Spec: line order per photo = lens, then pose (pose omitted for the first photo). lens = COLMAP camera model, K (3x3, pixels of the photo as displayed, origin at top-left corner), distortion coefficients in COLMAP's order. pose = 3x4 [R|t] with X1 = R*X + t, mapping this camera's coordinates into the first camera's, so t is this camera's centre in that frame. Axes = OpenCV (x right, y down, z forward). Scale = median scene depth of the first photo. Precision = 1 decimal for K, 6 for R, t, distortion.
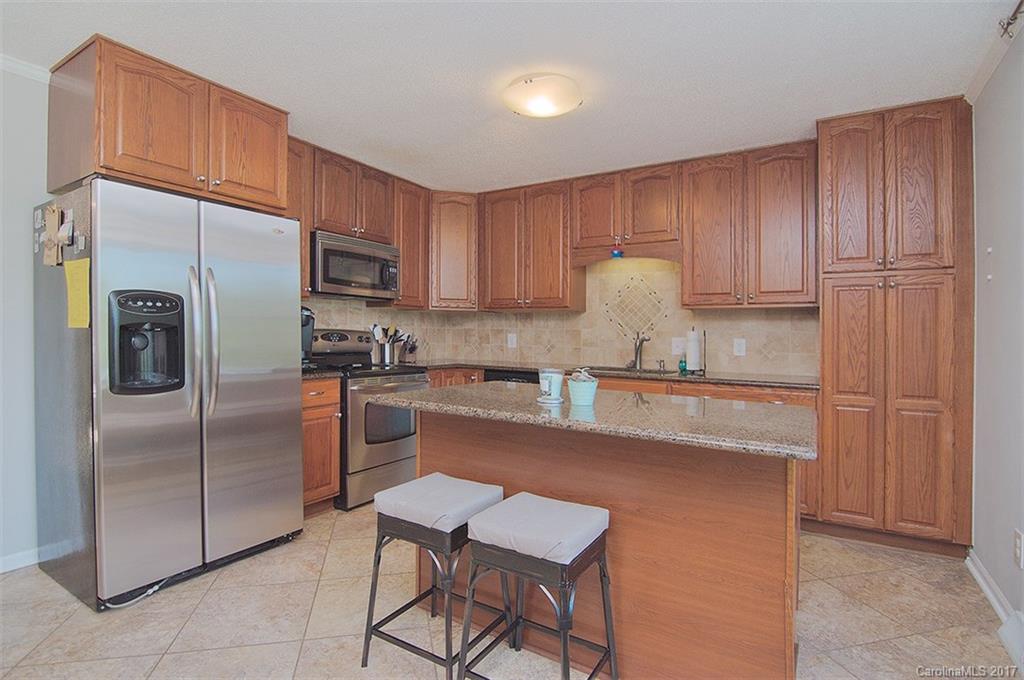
lens RADIAL K [[508.2, 0, 509.0], [0, 508.2, 330.9], [0, 0, 1]] dist [-0.033292, -0.001280]
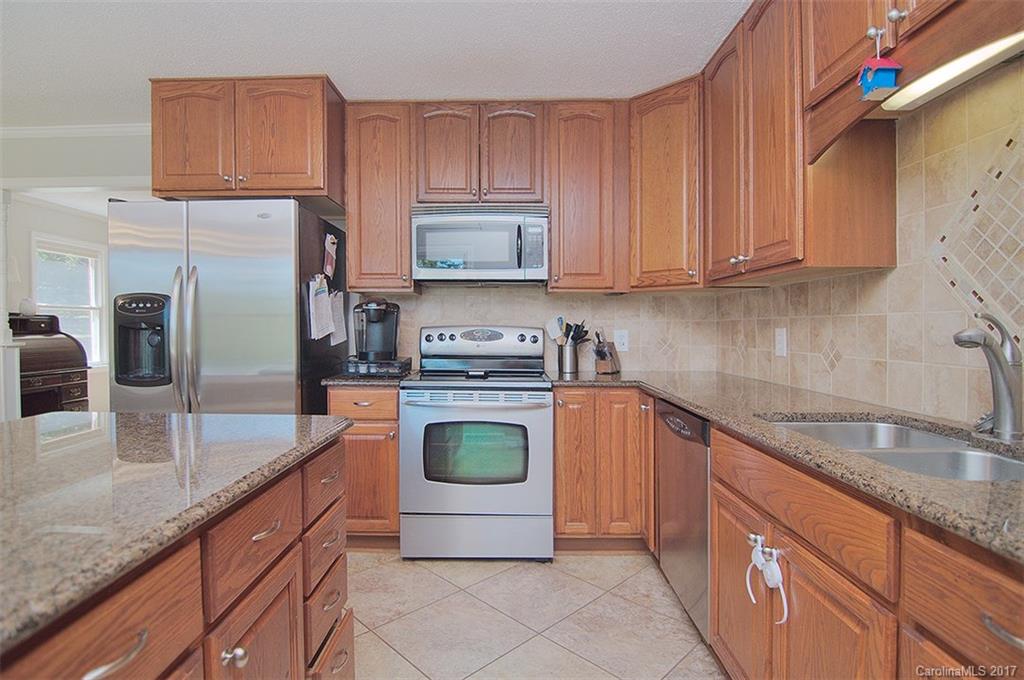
lens RADIAL K [[525.8, 0, 508.0], [0, 525.8, 326.2], [0, 0, 1]] dist [-0.010702, -0.007394]
pose [[0.510765, -0.016572, -0.859561, 0.381893], [0.012146, 0.999854, -0.012059, 0.008655], [0.859635, -0.004280, 0.510891, 0.629616]]
